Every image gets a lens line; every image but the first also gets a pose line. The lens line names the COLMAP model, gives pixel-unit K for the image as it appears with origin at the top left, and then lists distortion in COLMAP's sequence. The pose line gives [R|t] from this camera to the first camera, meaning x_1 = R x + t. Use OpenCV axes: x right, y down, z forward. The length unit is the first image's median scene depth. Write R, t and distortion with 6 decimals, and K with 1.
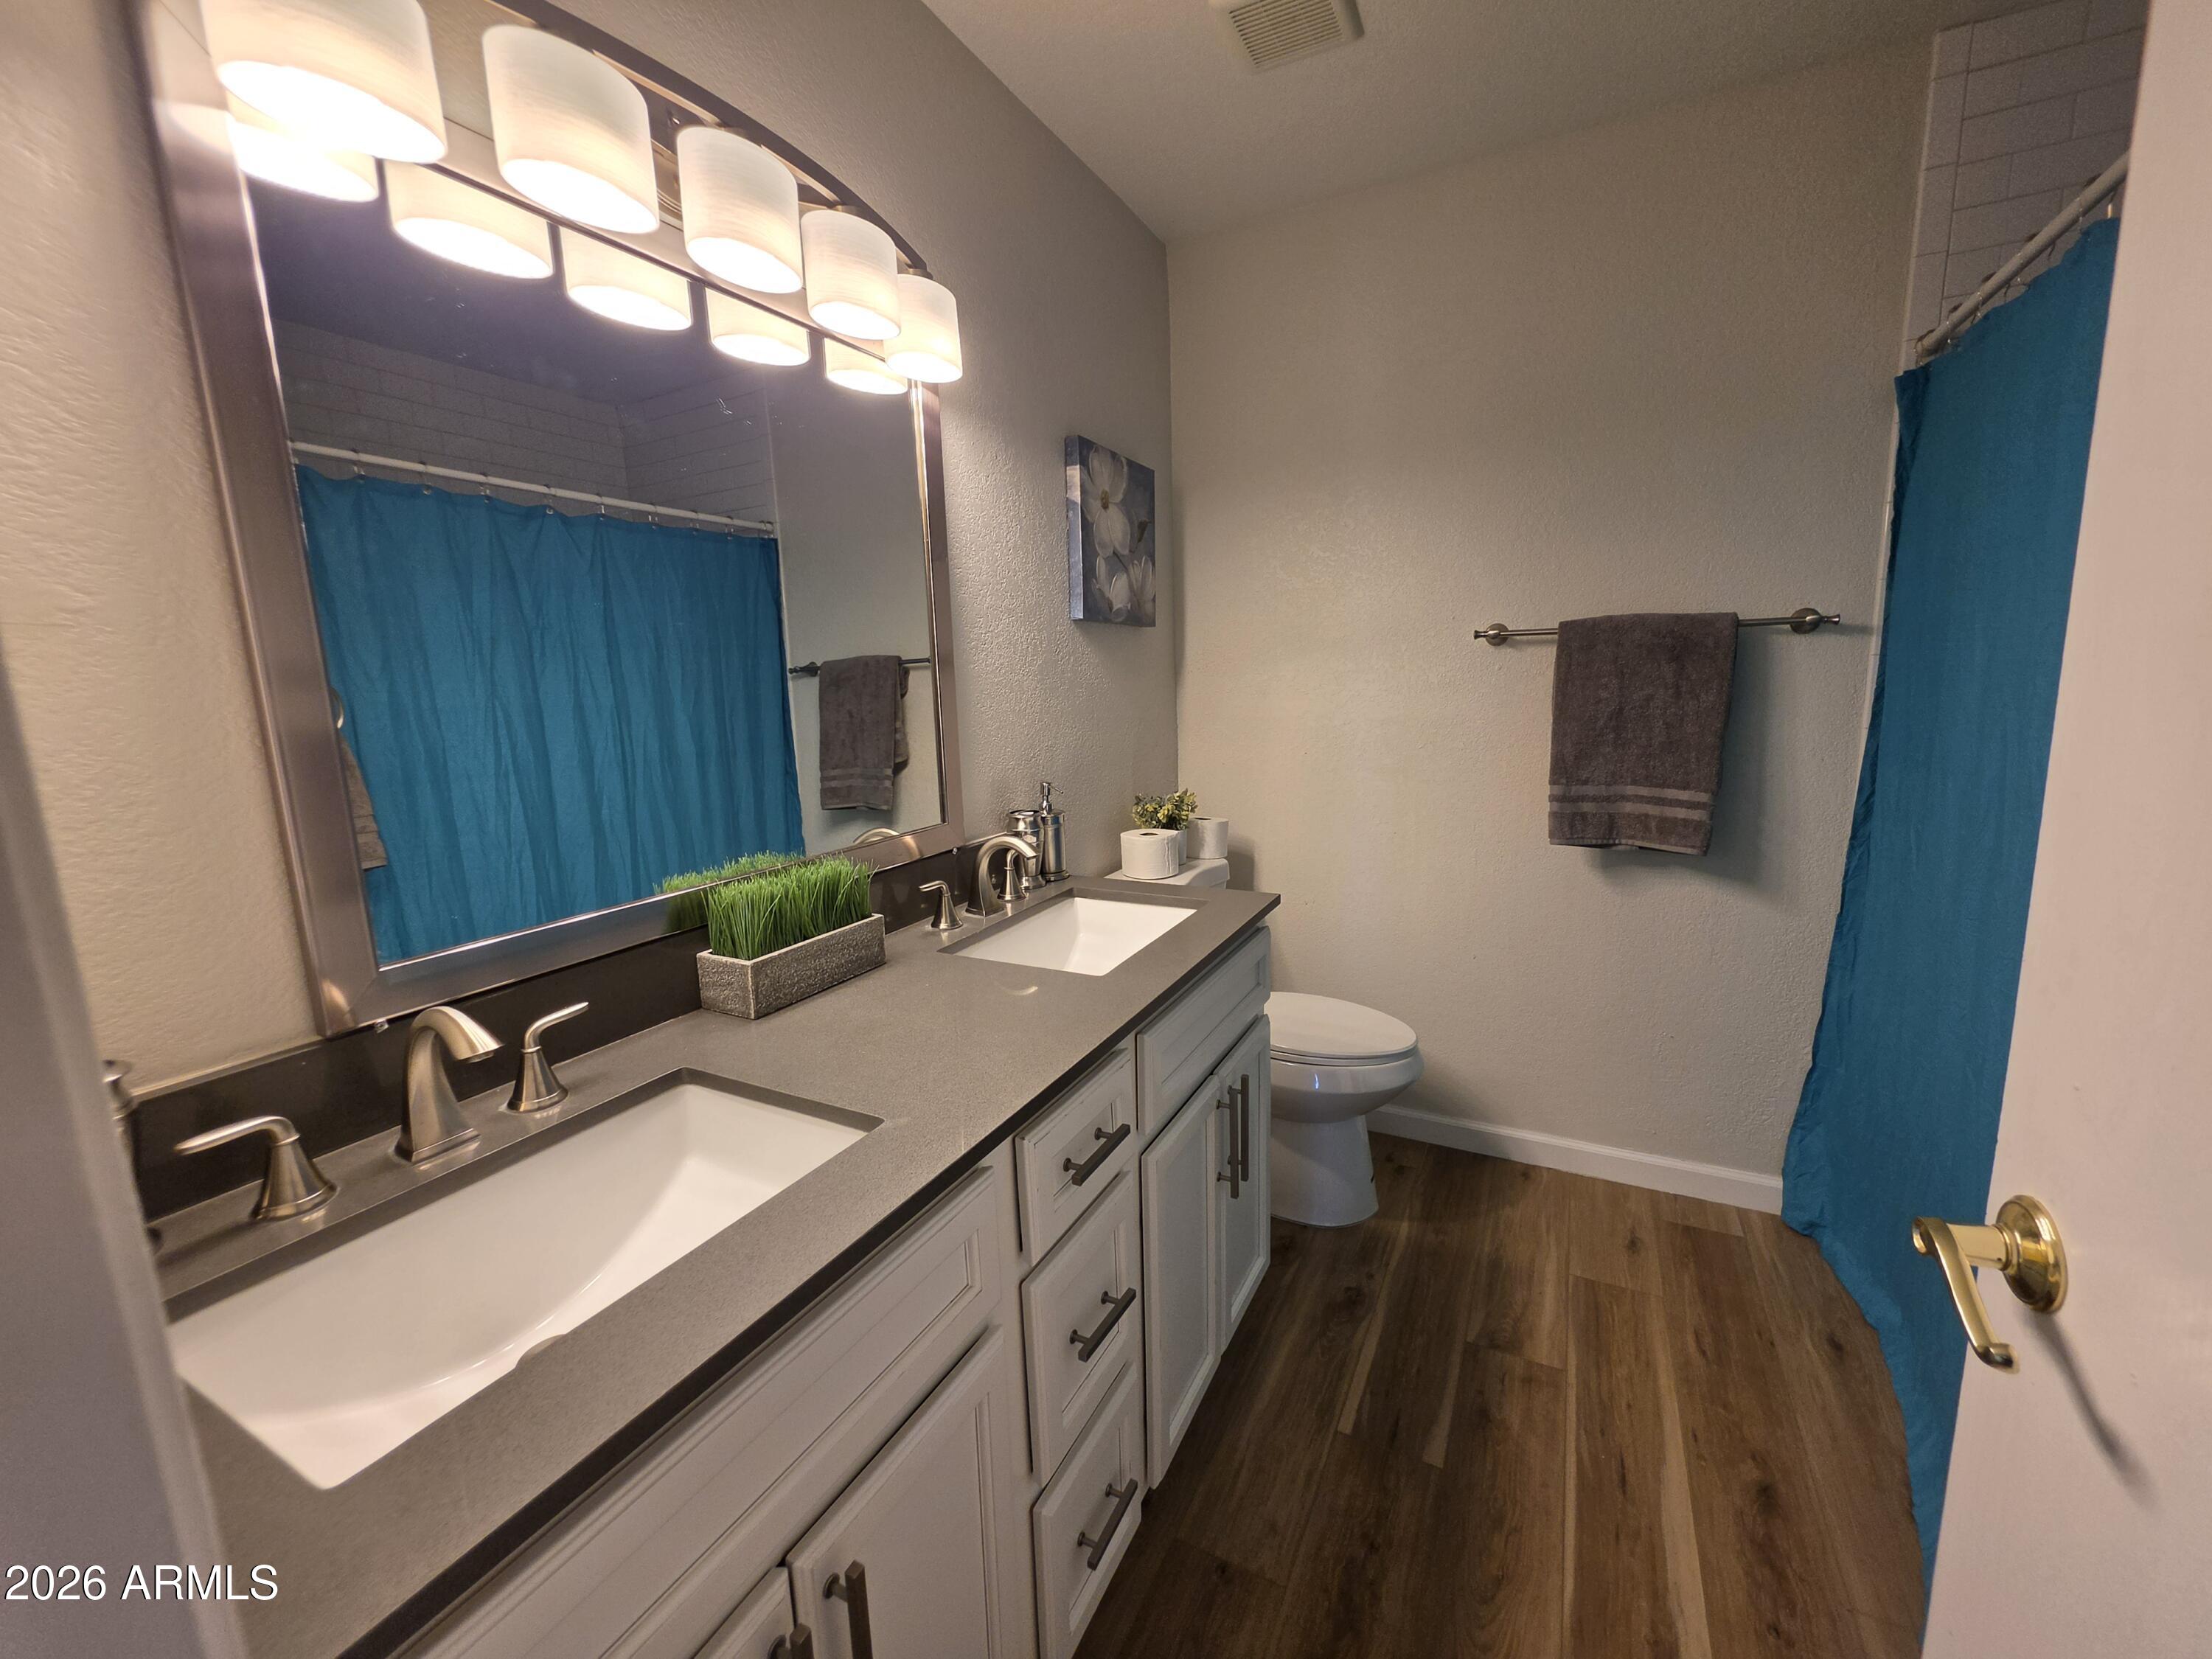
lens RADIAL K [[885.8, 0, 1096.6], [0, 885.8, 823.7], [0, 0, 1]] dist [-0.005666, 0.000602]
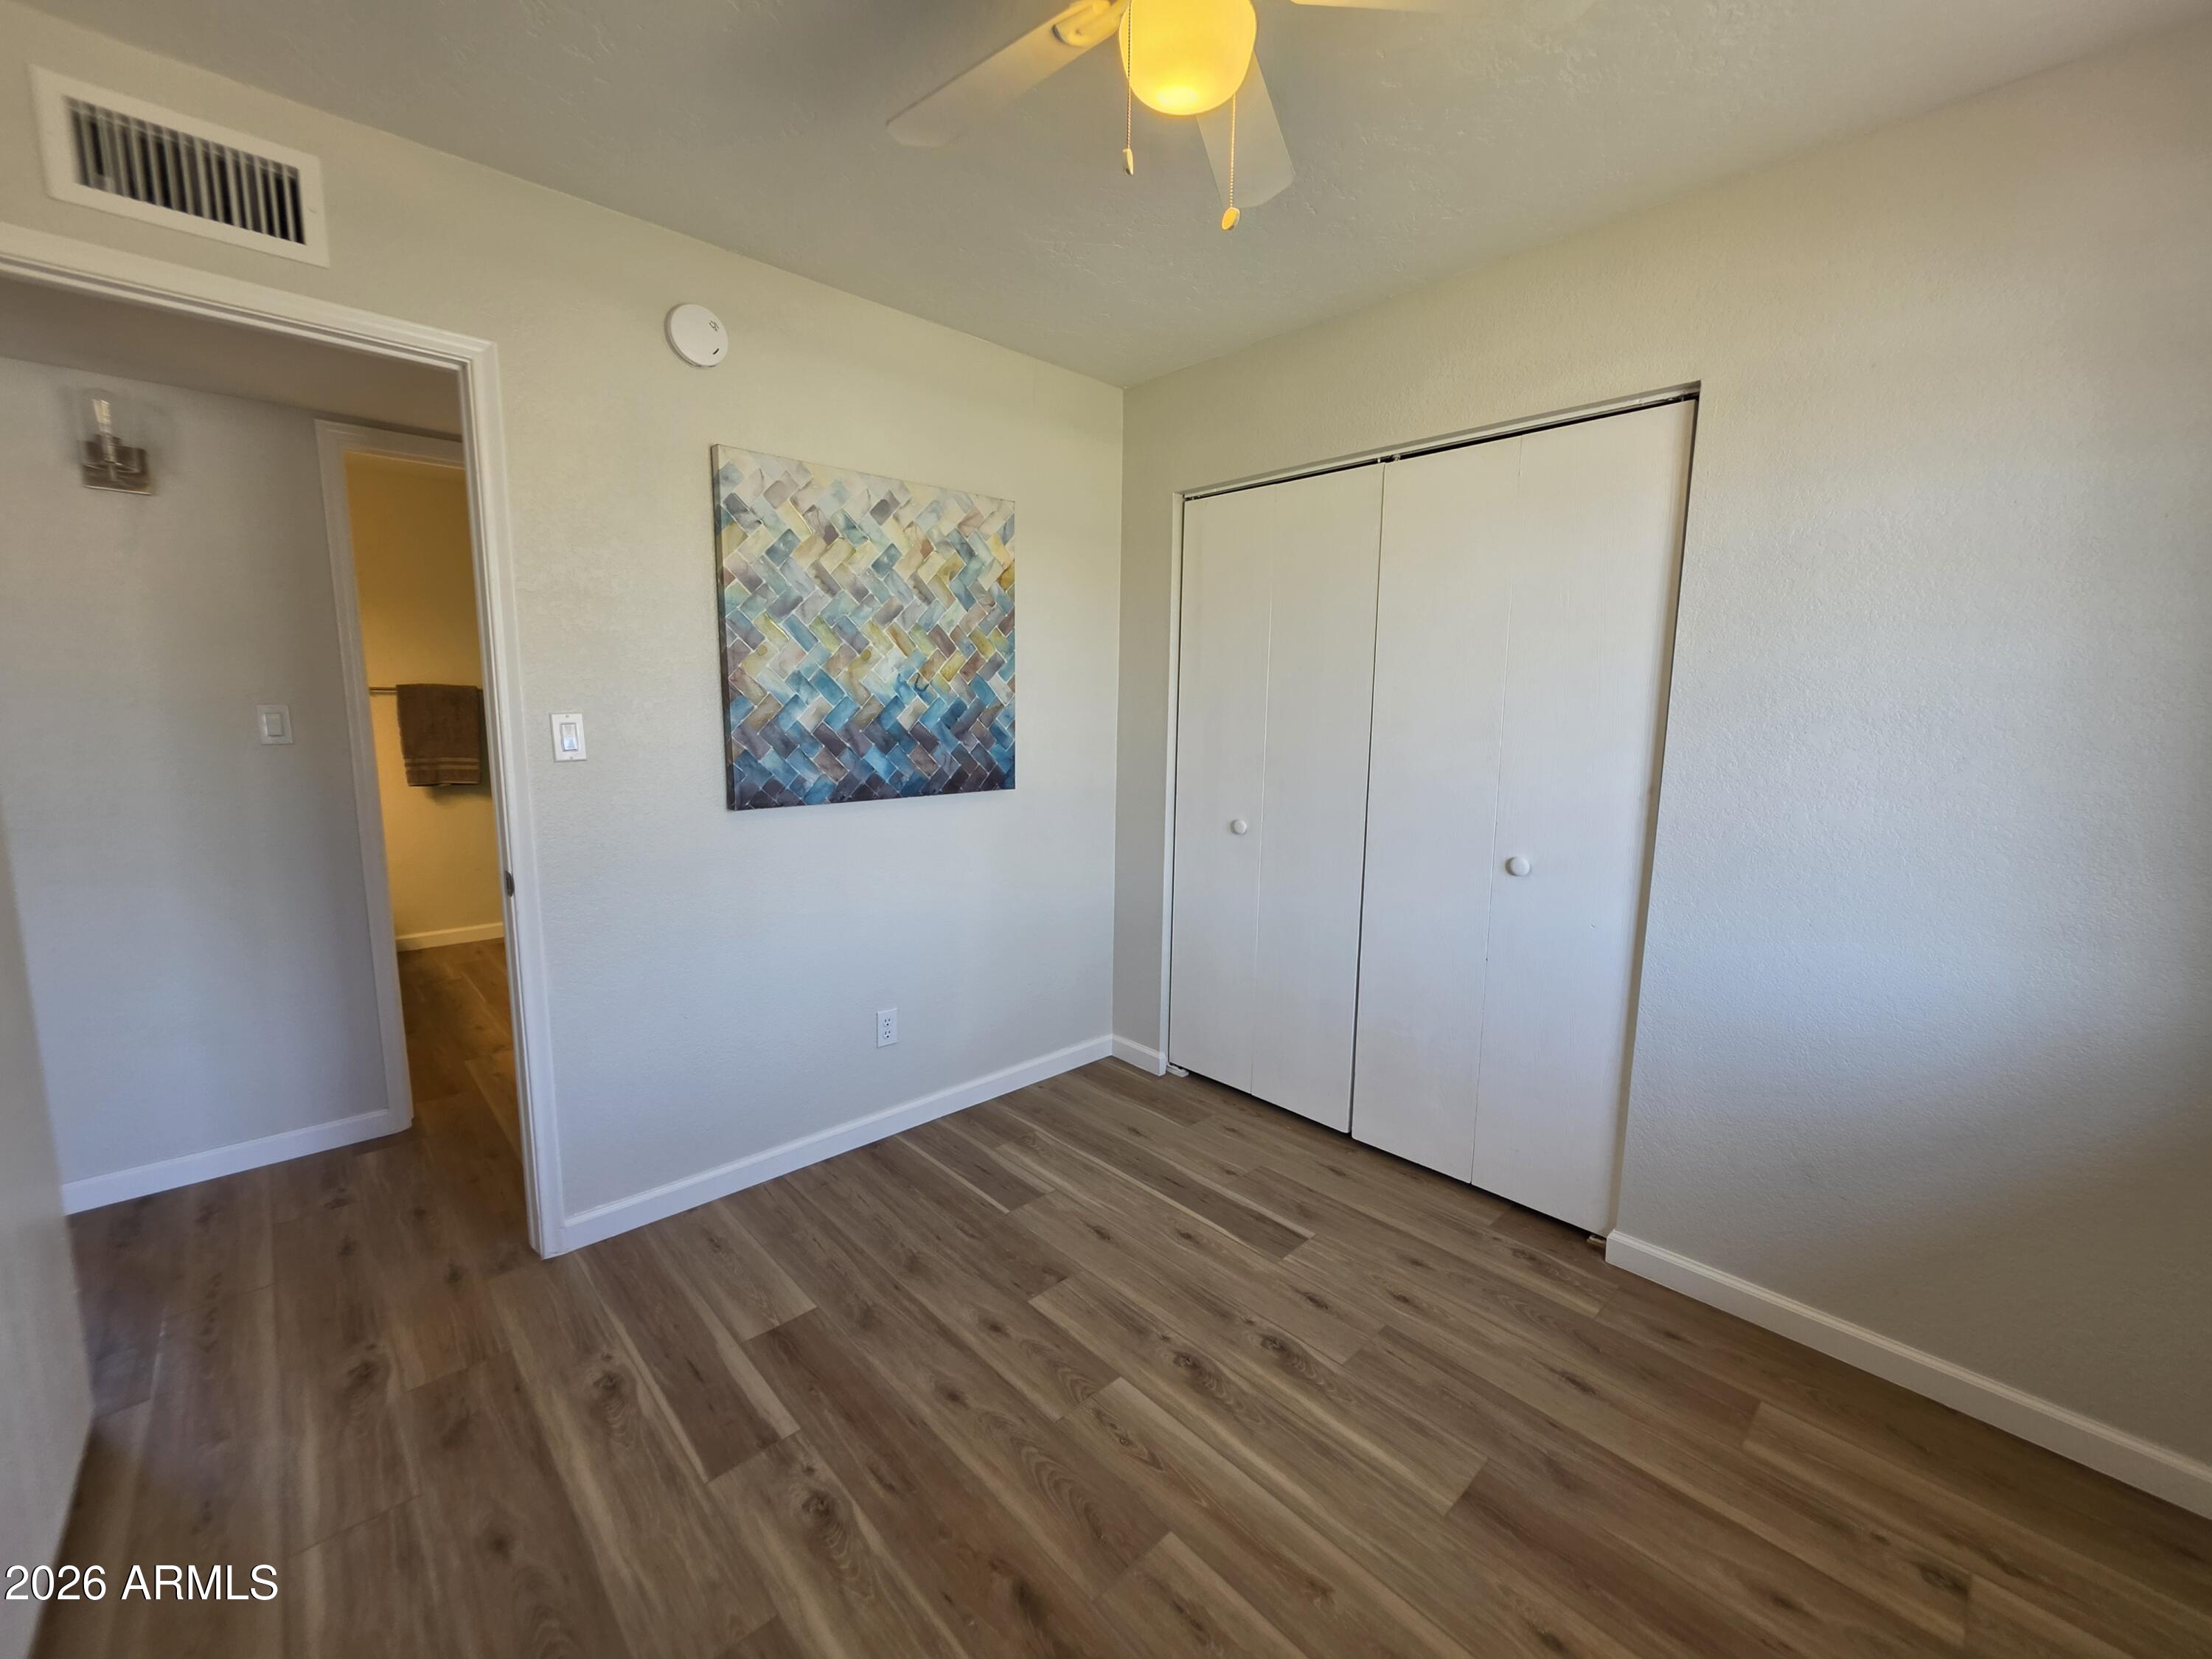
lens RADIAL K [[885.8, 0, 1121.9], [0, 885.8, 837.2], [0, 0, 1]] dist [-0.005666, 0.000602]
pose [[0.315808, -0.106700, 0.942805, -1.011740], [0.124096, 0.989766, 0.070447, 0.216919], [-0.940673, 0.094750, 0.325817, -1.370559]]
